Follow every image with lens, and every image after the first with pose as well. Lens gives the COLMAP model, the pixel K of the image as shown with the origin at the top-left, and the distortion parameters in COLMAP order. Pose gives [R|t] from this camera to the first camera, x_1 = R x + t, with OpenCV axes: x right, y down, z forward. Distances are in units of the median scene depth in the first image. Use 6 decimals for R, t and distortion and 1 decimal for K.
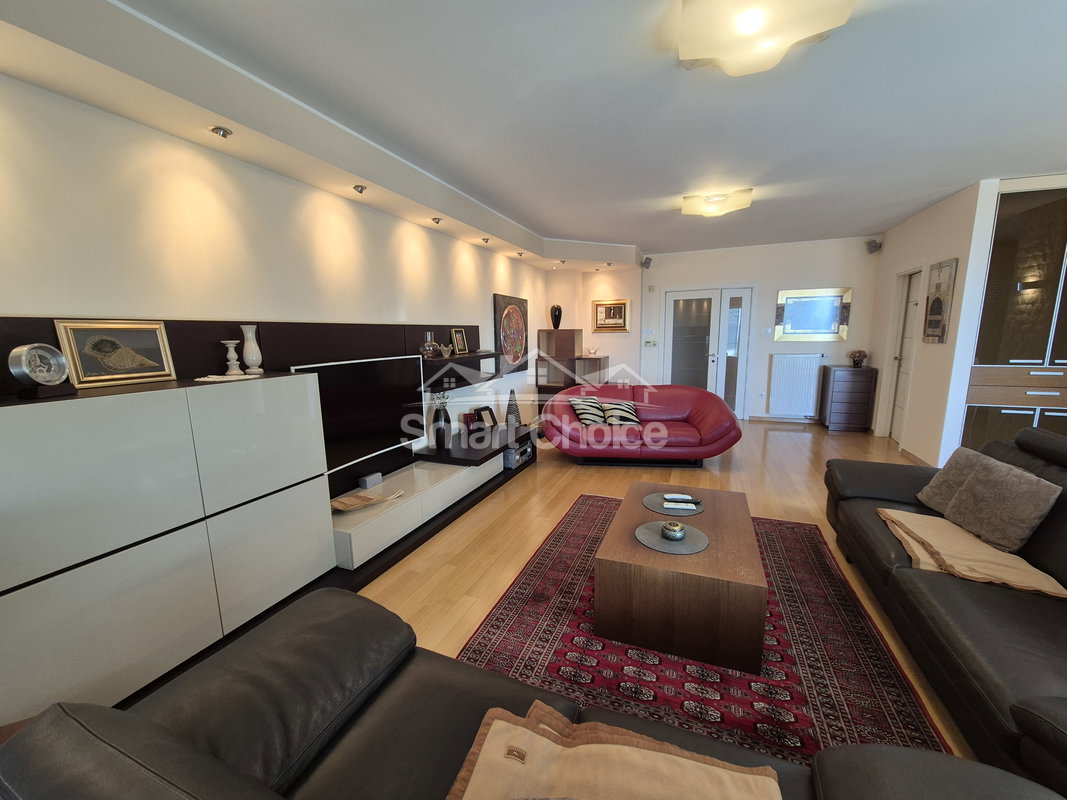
lens RADIAL K [[436.4, 0, 533.3], [0, 436.4, 409.5], [0, 0, 1]] dist [0.006614, -0.000032]
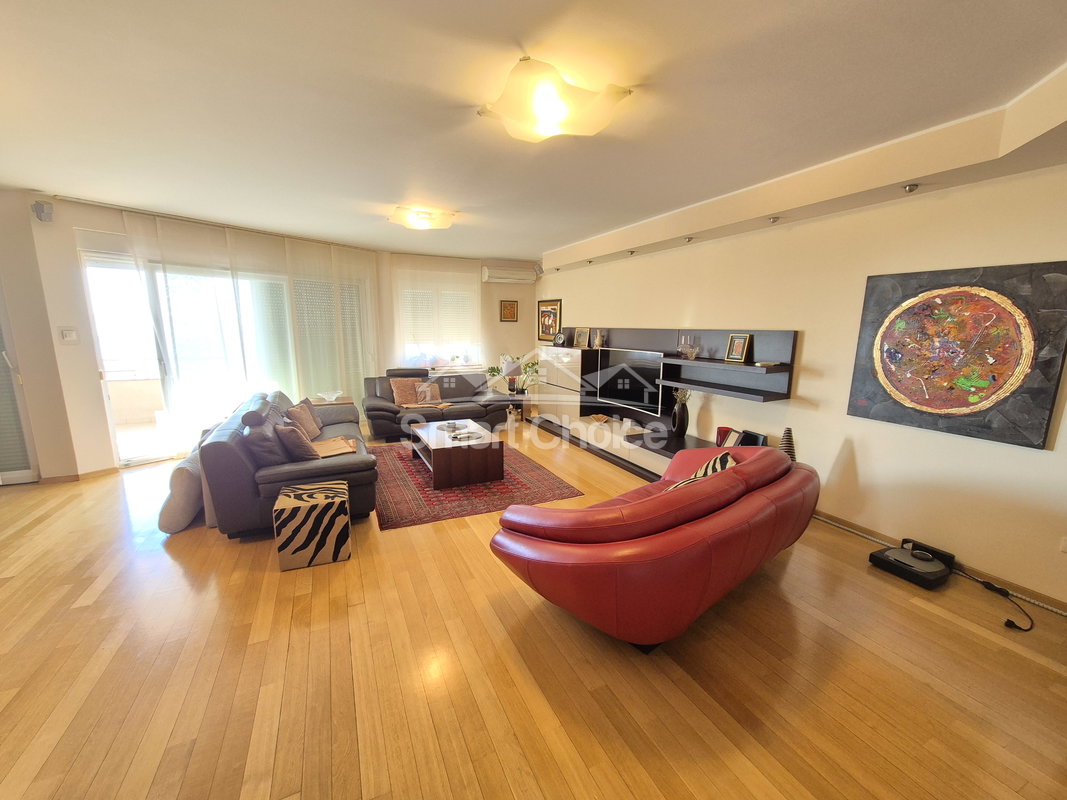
lens RADIAL K [[436.4, 0, 527.0], [0, 436.4, 403.8], [0, 0, 1]] dist [0.006614, -0.000032]
pose [[-0.691895, 0.140470, -0.708202, 0.611659], [-0.120186, 0.944797, 0.304817, -0.208234], [0.711925, 0.296017, -0.636818, 1.001543]]
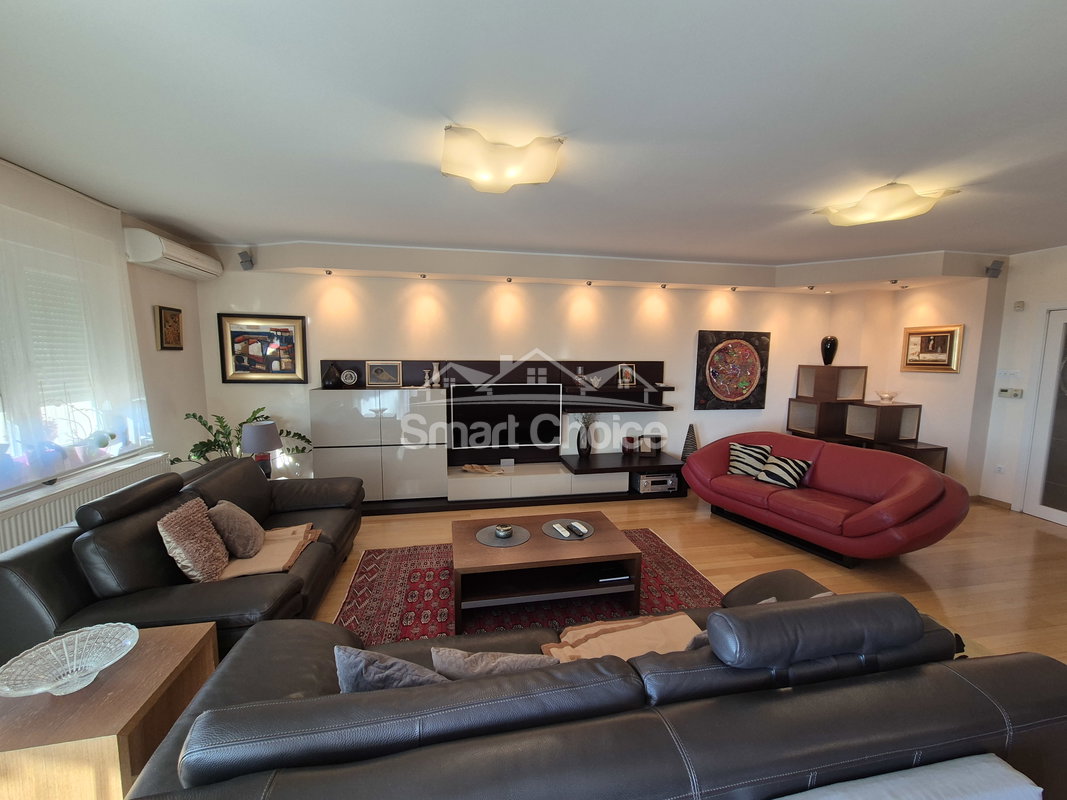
lens RADIAL K [[436.4, 0, 535.8], [0, 436.4, 406.3], [0, 0, 1]] dist [0.006614, -0.000032]
pose [[0.541962, 0.116660, -0.832267, 0.531371], [-0.160528, 0.986454, 0.033738, -0.055678], [0.824929, 0.115317, 0.553348, 0.119113]]
